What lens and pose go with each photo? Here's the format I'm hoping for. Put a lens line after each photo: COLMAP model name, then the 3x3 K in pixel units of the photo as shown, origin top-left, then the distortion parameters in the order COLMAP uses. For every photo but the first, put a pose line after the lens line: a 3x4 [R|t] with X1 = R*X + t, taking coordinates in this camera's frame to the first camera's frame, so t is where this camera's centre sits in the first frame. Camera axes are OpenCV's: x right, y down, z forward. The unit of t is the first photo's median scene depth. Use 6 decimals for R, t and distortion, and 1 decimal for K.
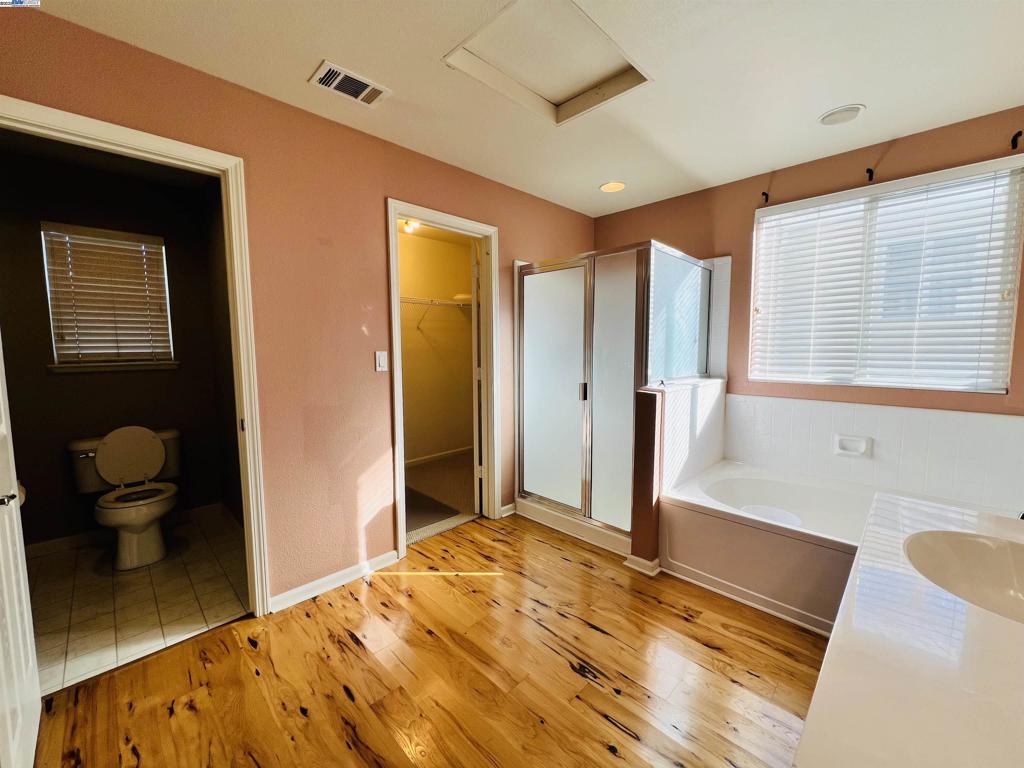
lens RADIAL K [[409.9, 0, 511.0], [0, 409.9, 381.9], [0, 0, 1]] dist [0.000517, 0.000222]
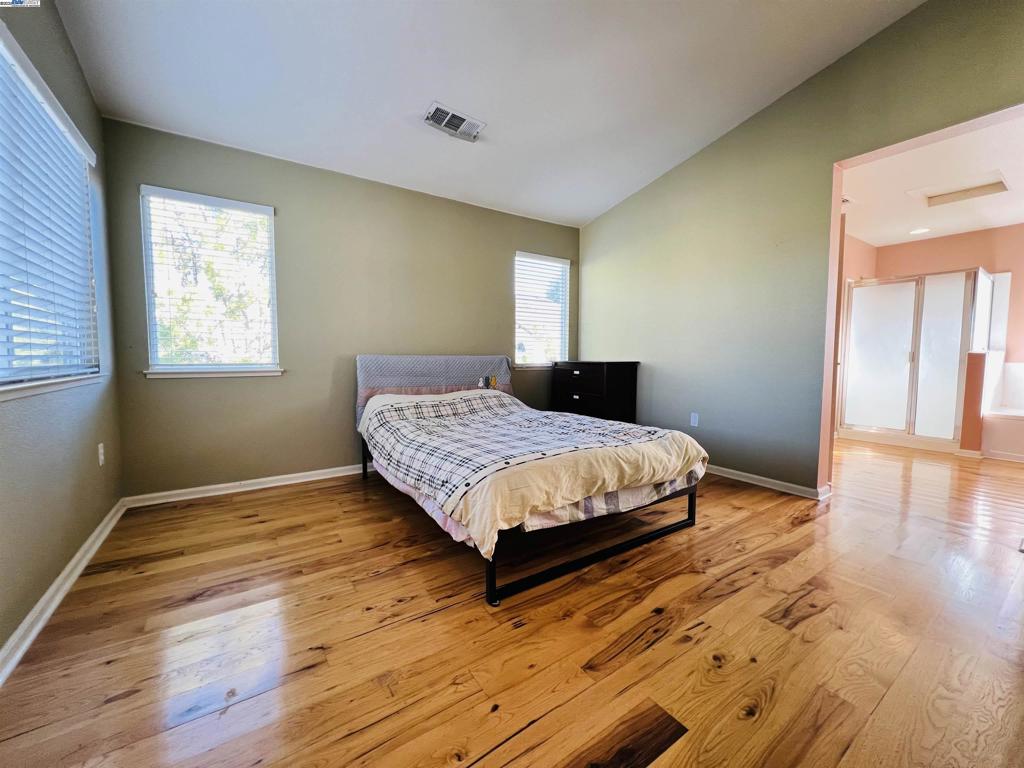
lens RADIAL K [[406.2, 0, 512.0], [0, 406.2, 384.0], [0, 0, 1]] dist [-0.001365, 0.000027]
pose [[0.981469, 0.021686, -0.190387, -1.209156], [-0.027083, 0.999300, -0.025791, 0.243886], [0.189695, 0.030469, 0.981370, -1.007119]]
